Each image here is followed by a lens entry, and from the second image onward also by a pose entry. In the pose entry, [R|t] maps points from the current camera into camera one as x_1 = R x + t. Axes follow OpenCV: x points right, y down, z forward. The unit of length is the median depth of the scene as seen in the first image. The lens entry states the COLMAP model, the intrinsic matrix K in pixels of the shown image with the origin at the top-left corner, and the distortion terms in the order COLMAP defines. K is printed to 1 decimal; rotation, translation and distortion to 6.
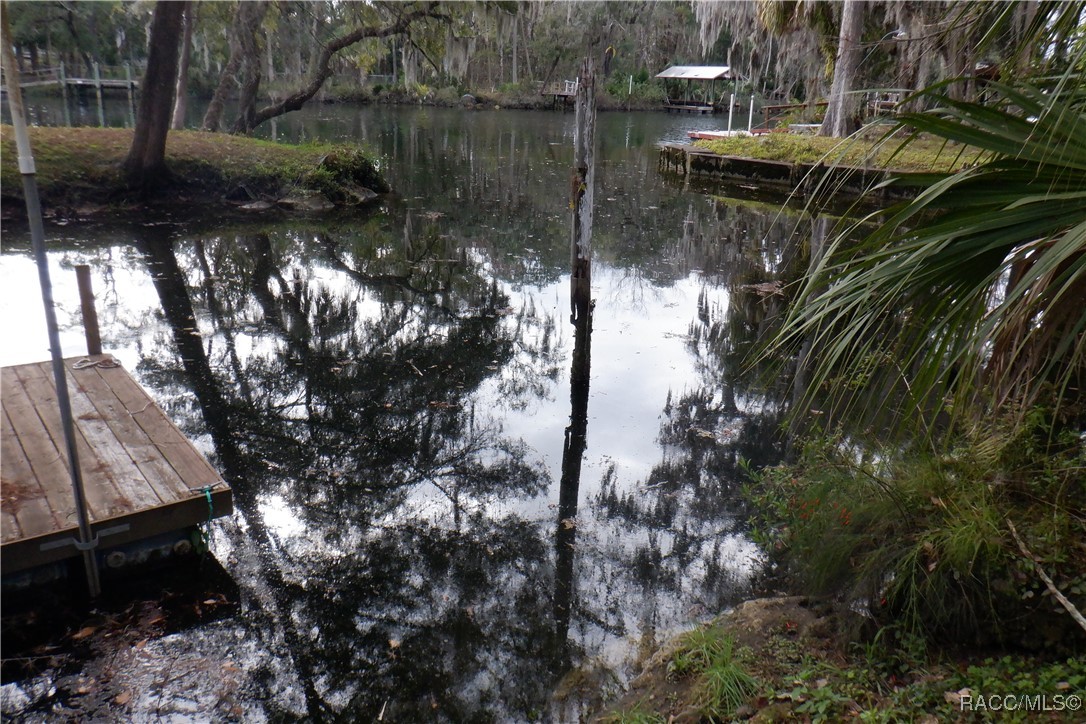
lens RADIAL K [[884.2, 0, 541.4], [0, 884.2, 370.1], [0, 0, 1]] dist [-0.020044, -0.001754]
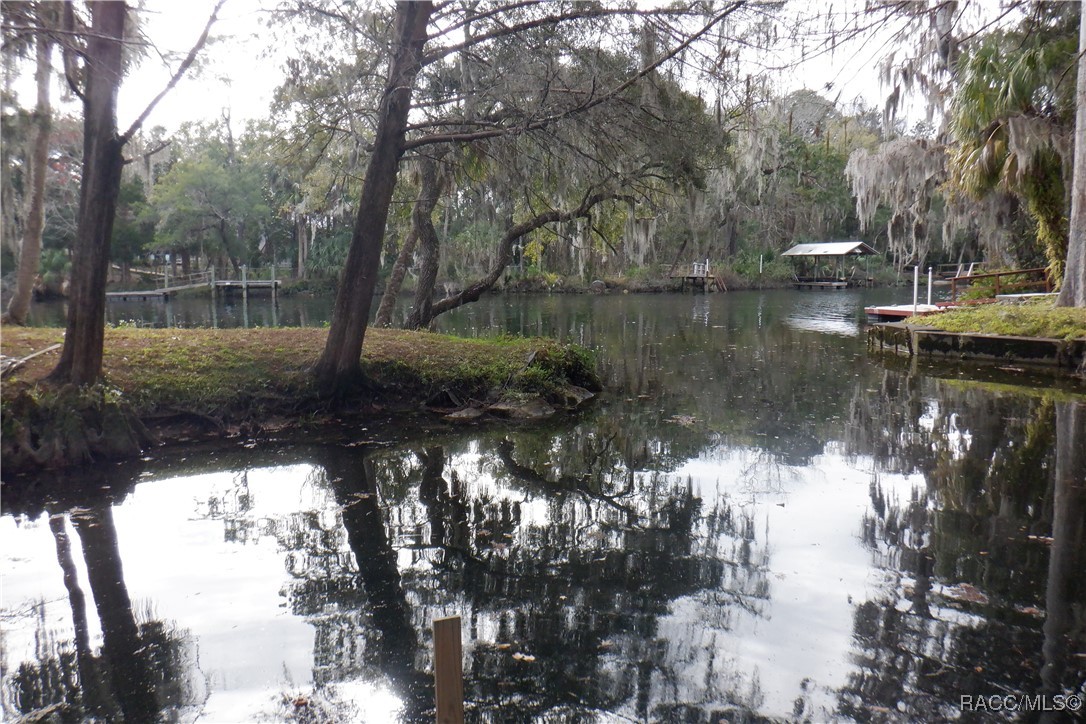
lens RADIAL K [[884.2, 0, 540.4], [0, 884.2, 365.1], [0, 0, 1]] dist [-0.020044, -0.001754]
pose [[0.992534, -0.031894, -0.117727, -0.036788], [0.006930, 0.978393, -0.206639, -0.014108], [0.121774, 0.204280, 0.971309, 0.045710]]
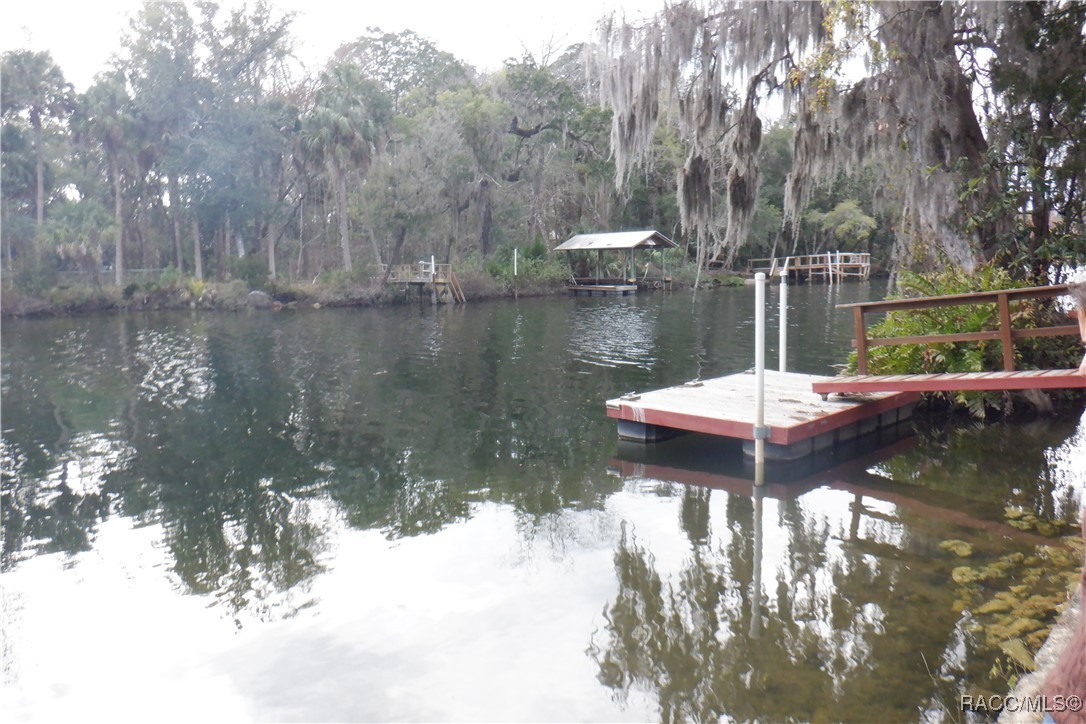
lens RADIAL K [[884.2, 0, 548.7], [0, 884.2, 359.5], [0, 0, 1]] dist [-0.020044, -0.001754]
pose [[0.993621, -0.066588, 0.091009, 0.070959], [0.083792, 0.976068, -0.200673, -0.131875], [-0.075469, 0.207018, 0.975422, 0.414253]]
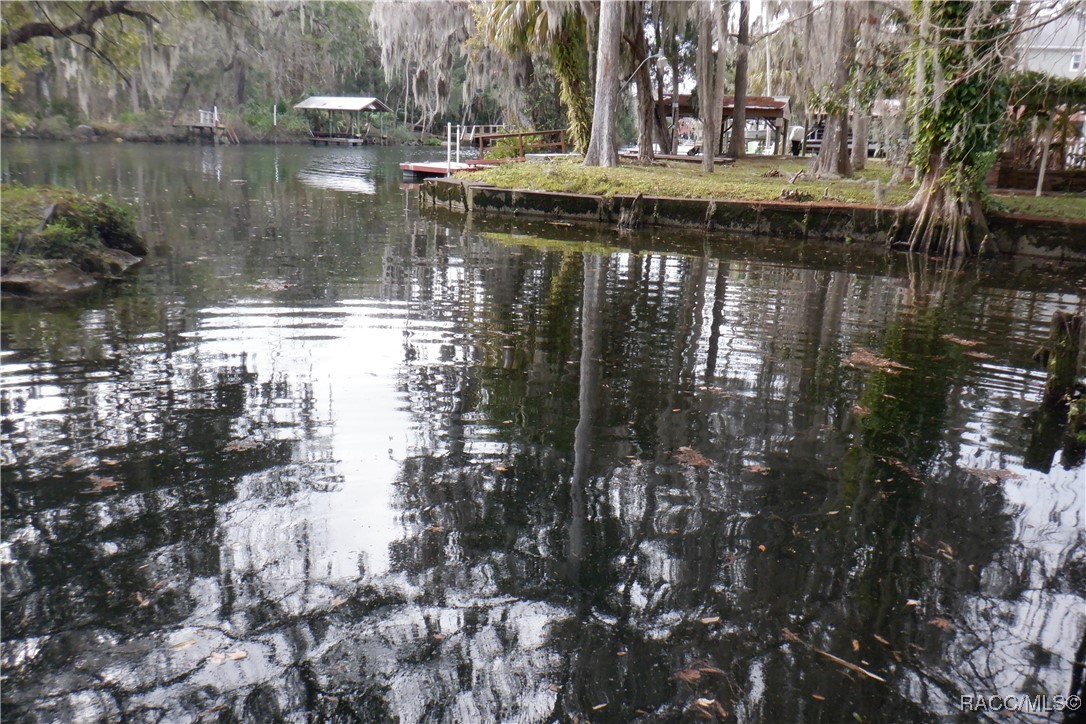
lens RADIAL K [[884.2, 0, 546.1], [0, 884.2, 369.3], [0, 0, 1]] dist [-0.020044, -0.001754]
pose [[0.908535, -0.104741, 0.404466, -0.049895], [0.119430, 0.992780, -0.011180, -0.019204], [-0.400374, 0.058463, 0.914485, 0.072765]]
